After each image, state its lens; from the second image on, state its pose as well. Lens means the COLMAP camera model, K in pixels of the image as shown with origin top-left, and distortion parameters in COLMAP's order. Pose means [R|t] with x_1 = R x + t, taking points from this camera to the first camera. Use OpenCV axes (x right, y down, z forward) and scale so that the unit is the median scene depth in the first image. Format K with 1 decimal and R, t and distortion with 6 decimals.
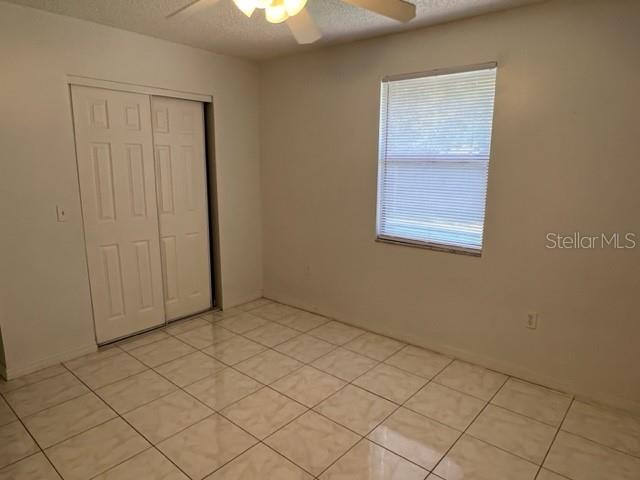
lens RADIAL K [[416.6, 0, 322.7], [0, 416.6, 237.8], [0, 0, 1]] dist [-0.006758, -0.001795]
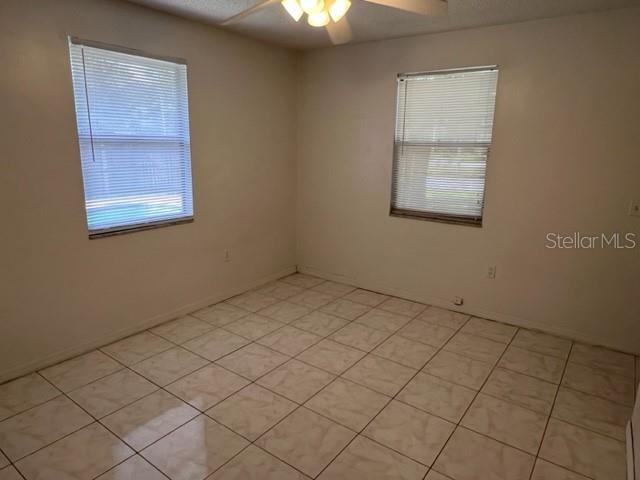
lens RADIAL K [[416.6, 0, 322.7], [0, 416.6, 237.8], [0, 0, 1]] dist [-0.006758, -0.001795]
pose [[-0.078844, -0.229853, 0.970027, -0.809381], [0.168429, 0.955995, 0.240218, -0.131733], [-0.982556, 0.182320, -0.036661, 0.659435]]
